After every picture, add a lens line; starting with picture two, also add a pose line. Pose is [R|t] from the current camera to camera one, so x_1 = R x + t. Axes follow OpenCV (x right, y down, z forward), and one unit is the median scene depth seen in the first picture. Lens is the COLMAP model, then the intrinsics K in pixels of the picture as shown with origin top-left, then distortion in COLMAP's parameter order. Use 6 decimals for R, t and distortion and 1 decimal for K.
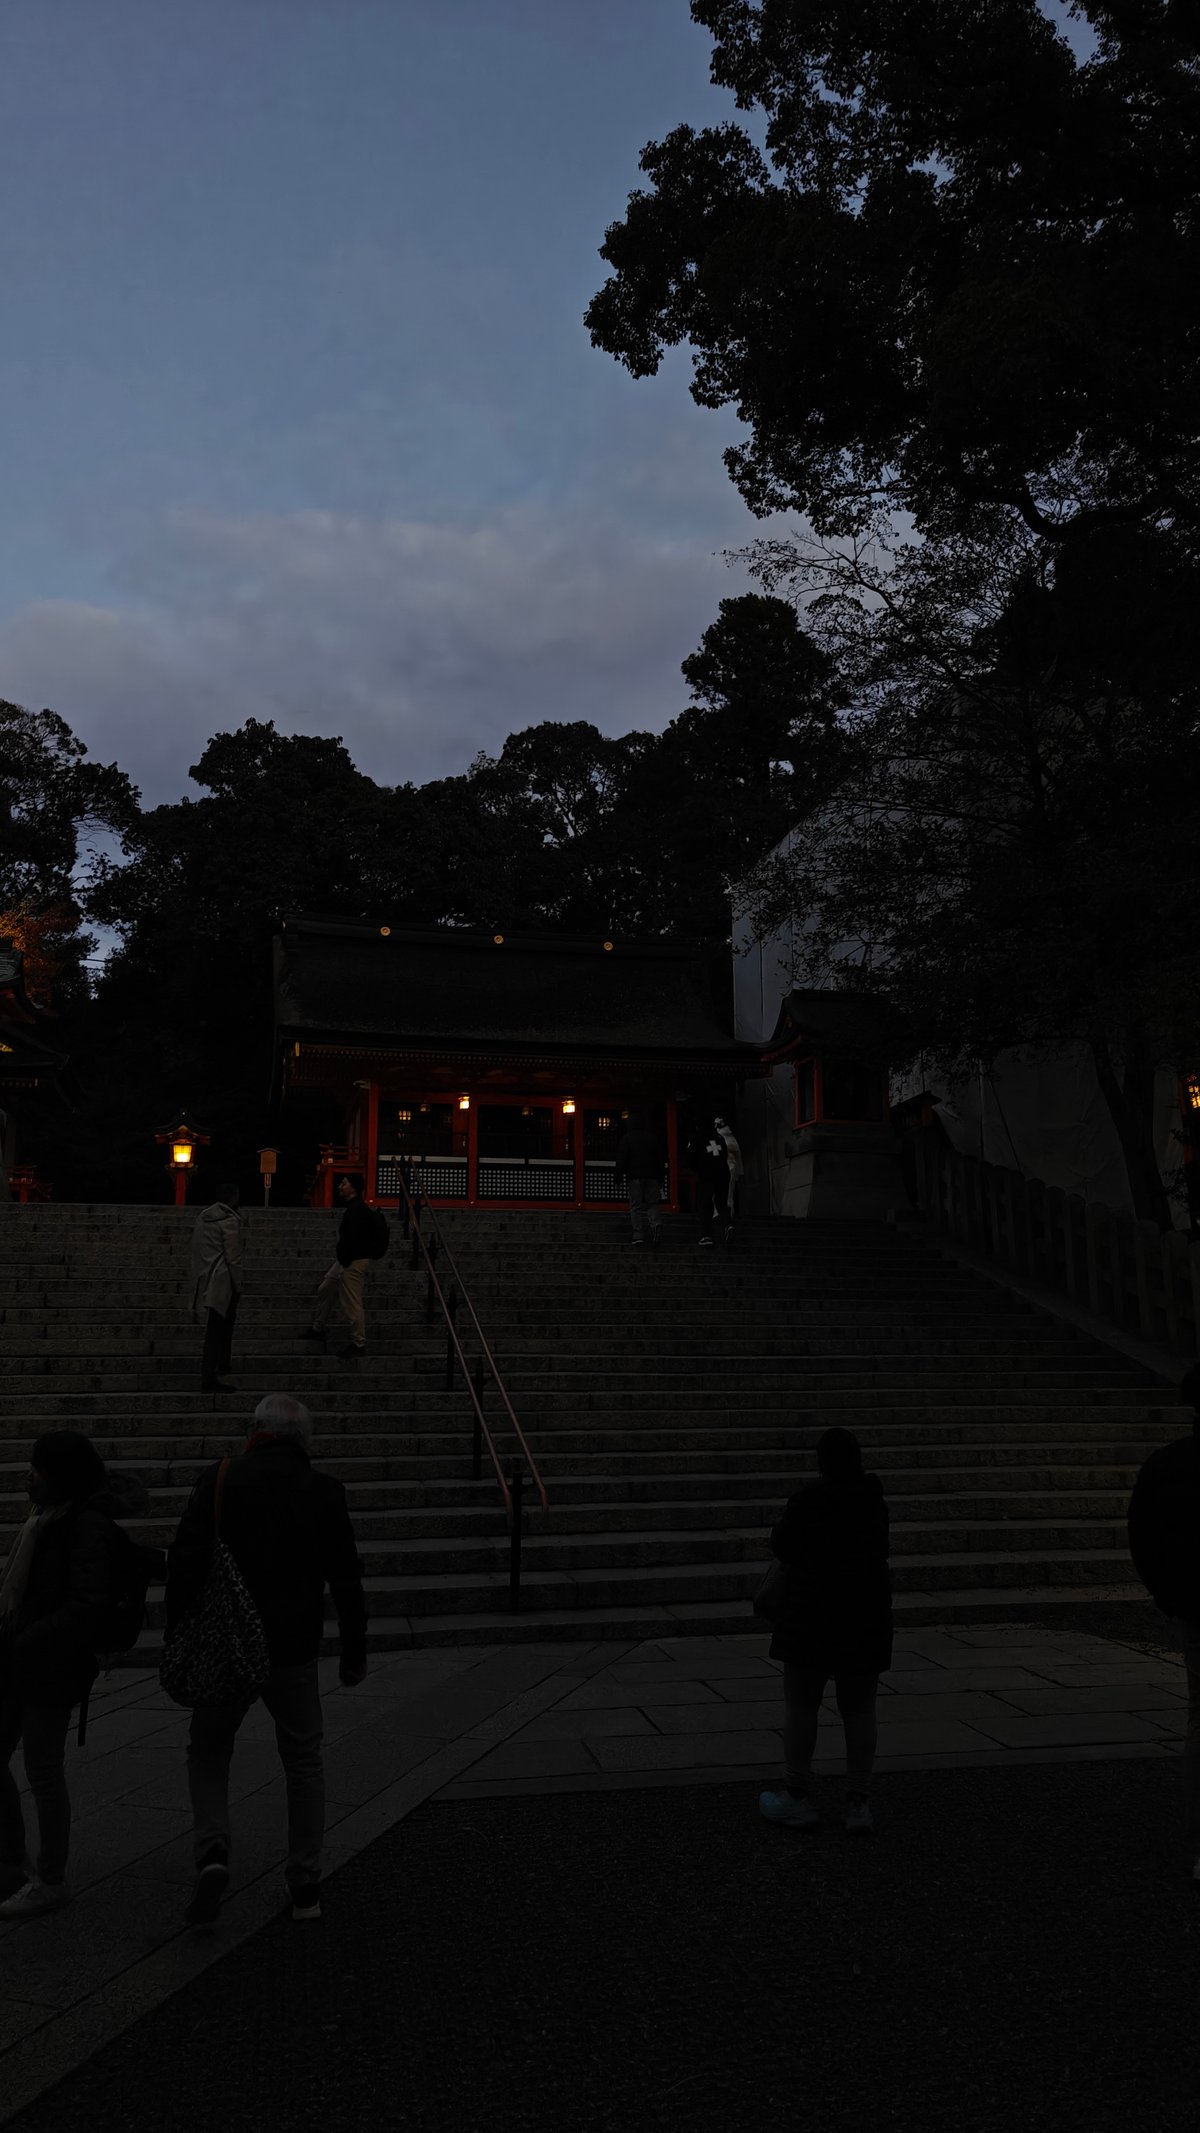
lens RADIAL K [[1470.1, 0, 600.0], [0, 1470.1, 1066.5], [0, 0, 1]] dist [-0.016803, -0.000933]
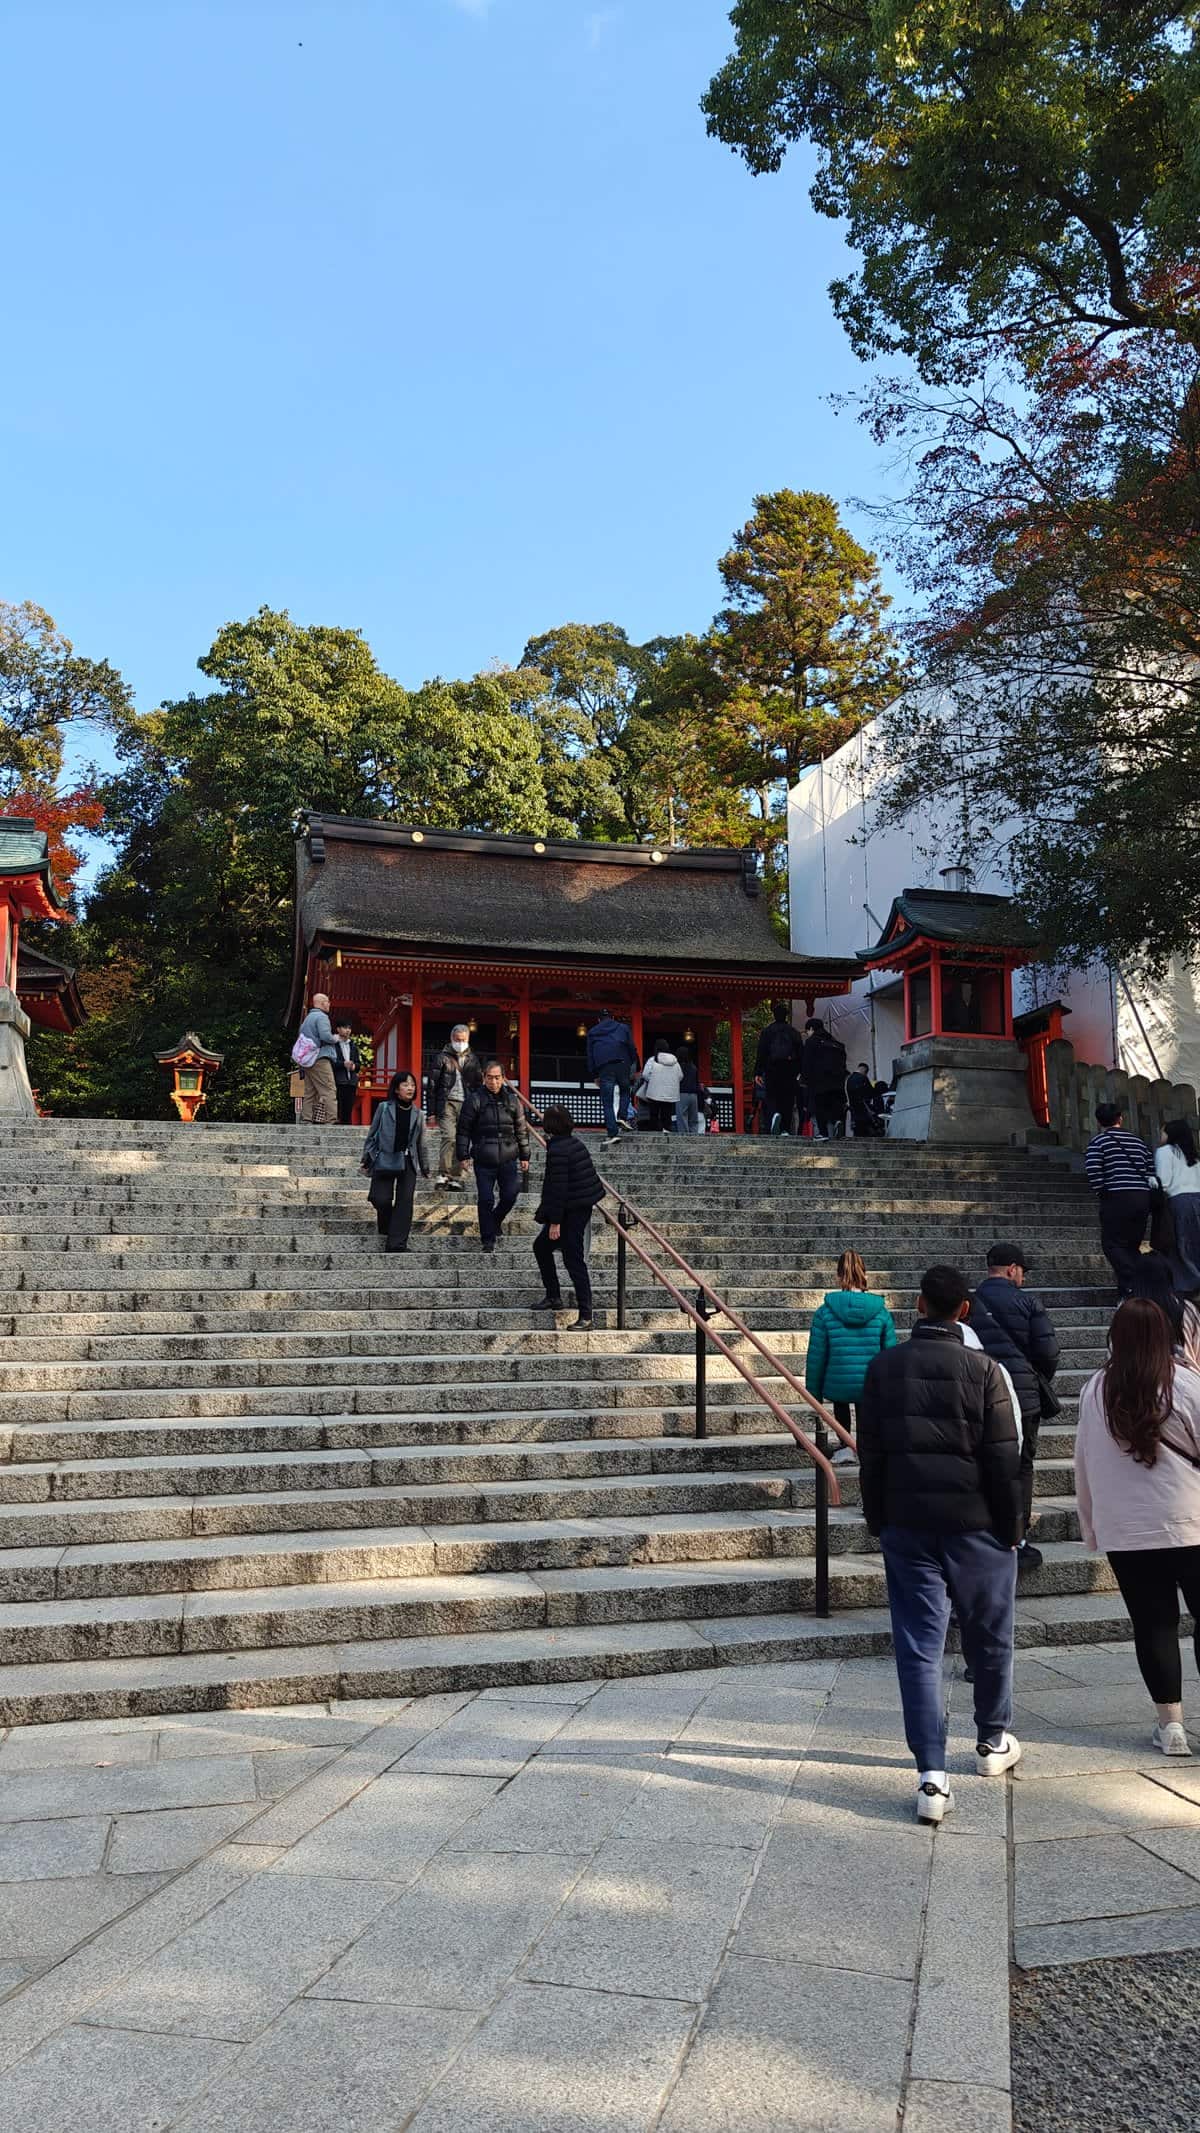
lens RADIAL K [[1470.1, 0, 600.0], [0, 1470.1, 1066.5], [0, 0, 1]] dist [-0.016803, -0.000933]
pose [[0.999500, 0.001874, 0.031573, -0.078937], [-0.002961, 0.999403, 0.034433, 0.024636], [-0.031489, -0.034510, 0.998908, 0.099719]]
